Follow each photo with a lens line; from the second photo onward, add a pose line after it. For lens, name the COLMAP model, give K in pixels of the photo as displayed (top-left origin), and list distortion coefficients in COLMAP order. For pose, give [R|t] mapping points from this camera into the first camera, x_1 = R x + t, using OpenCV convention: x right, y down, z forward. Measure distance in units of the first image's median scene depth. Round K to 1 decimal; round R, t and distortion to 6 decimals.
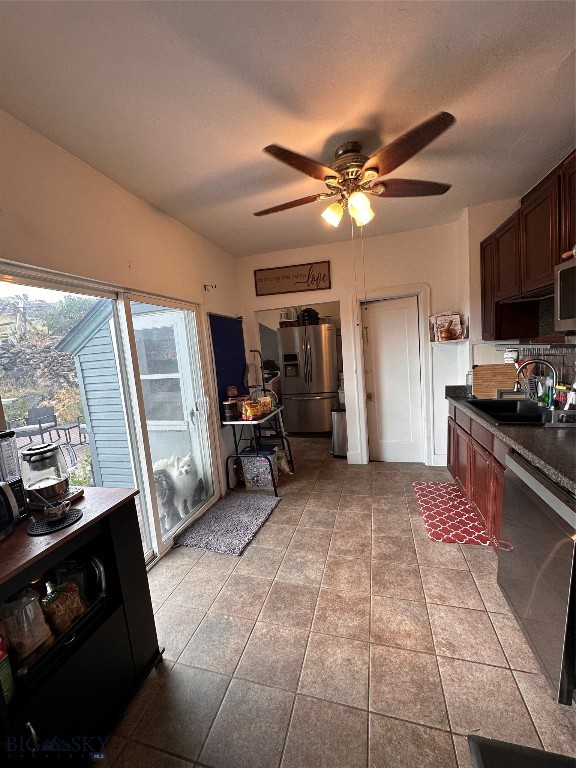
lens RADIAL K [[308.0, 0, 288.0], [0, 308.0, 384.0], [0, 0, 1]] dist [-0.000382, 0.000291]
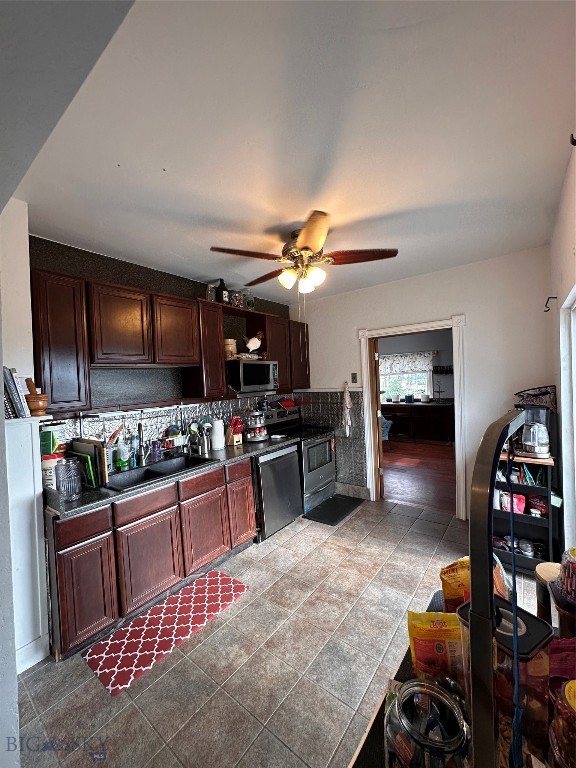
lens RADIAL K [[308.0, 0, 288.0], [0, 308.0, 384.0], [0, 0, 1]] dist [-0.000382, 0.000291]
pose [[-0.919005, 0.113202, 0.377644, -0.089958], [0.159740, 0.982657, 0.094171, -0.179589], [-0.360434, 0.146869, -0.921150, 1.366821]]
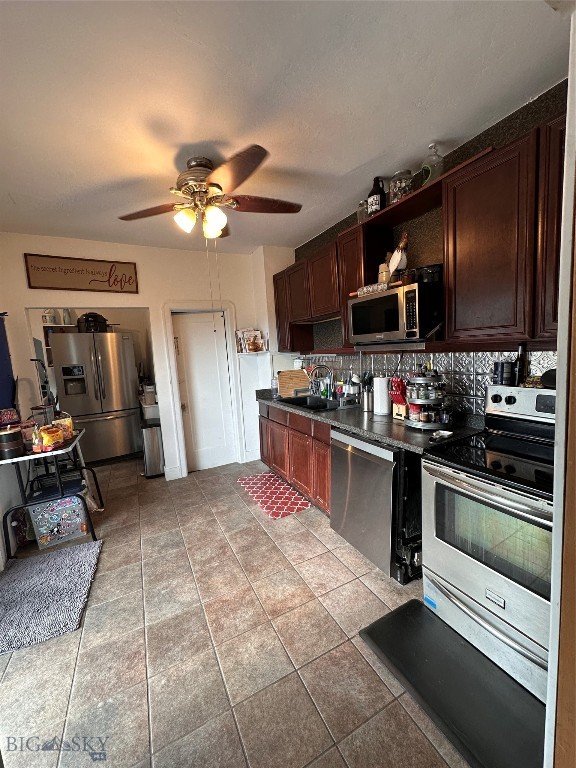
lens RADIAL K [[308.0, 0, 288.0], [0, 308.0, 384.0], [0, 0, 1]] dist [-0.000382, 0.000291]
pose [[0.735758, -0.044929, 0.675753, -0.197345], [0.081221, 0.996449, -0.022181, 0.019353], [-0.672357, 0.071205, 0.736795, 0.049547]]
